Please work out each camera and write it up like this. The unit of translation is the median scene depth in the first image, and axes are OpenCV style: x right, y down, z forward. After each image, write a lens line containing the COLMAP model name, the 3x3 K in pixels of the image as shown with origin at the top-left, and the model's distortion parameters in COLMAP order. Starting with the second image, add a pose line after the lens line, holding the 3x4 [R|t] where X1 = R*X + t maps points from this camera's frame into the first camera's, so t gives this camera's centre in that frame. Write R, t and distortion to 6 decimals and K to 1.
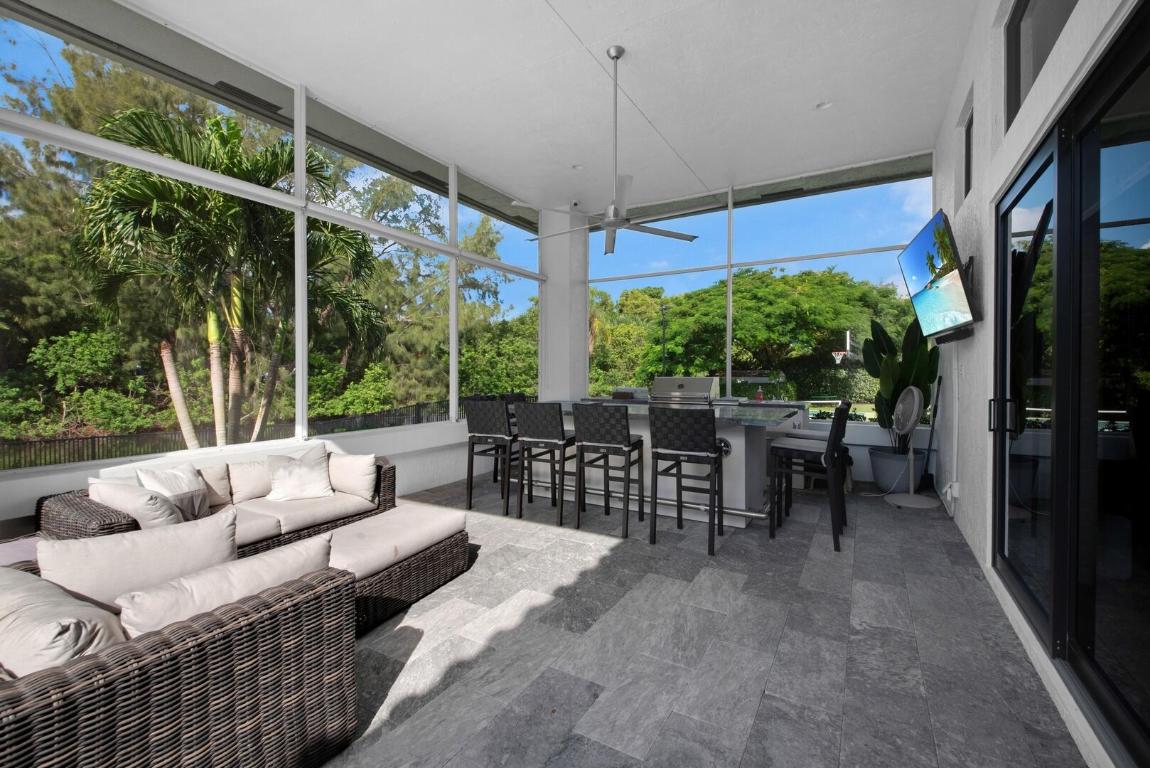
lens RADIAL K [[503.0, 0, 570.4], [0, 503.0, 378.4], [0, 0, 1]] dist [0.001629, 0.000041]
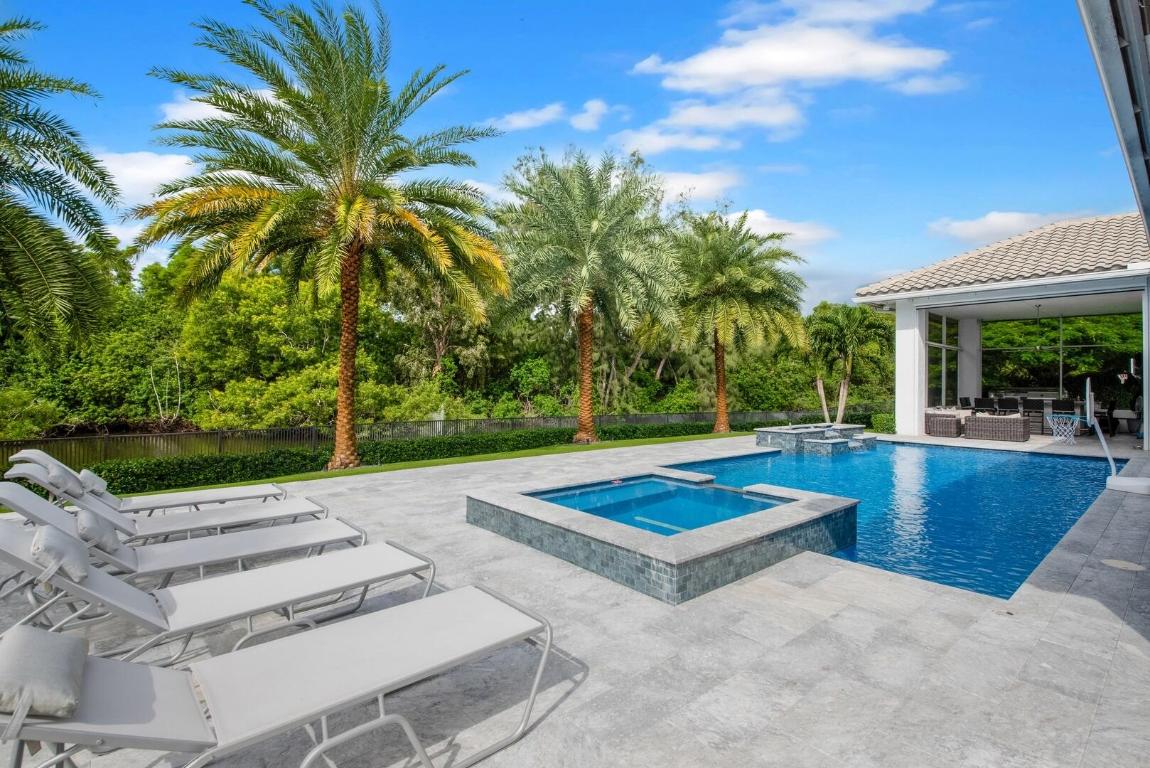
lens RADIAL K [[554.6, 0, 580.2], [0, 554.6, 385.2], [0, 0, 1]] dist [0.000926, -0.000373]
pose [[0.954313, 0.004214, -0.298781, -0.267812], [-0.007613, 0.999919, -0.010214, 0.001603], [0.298713, 0.012022, 0.954267, -0.555145]]
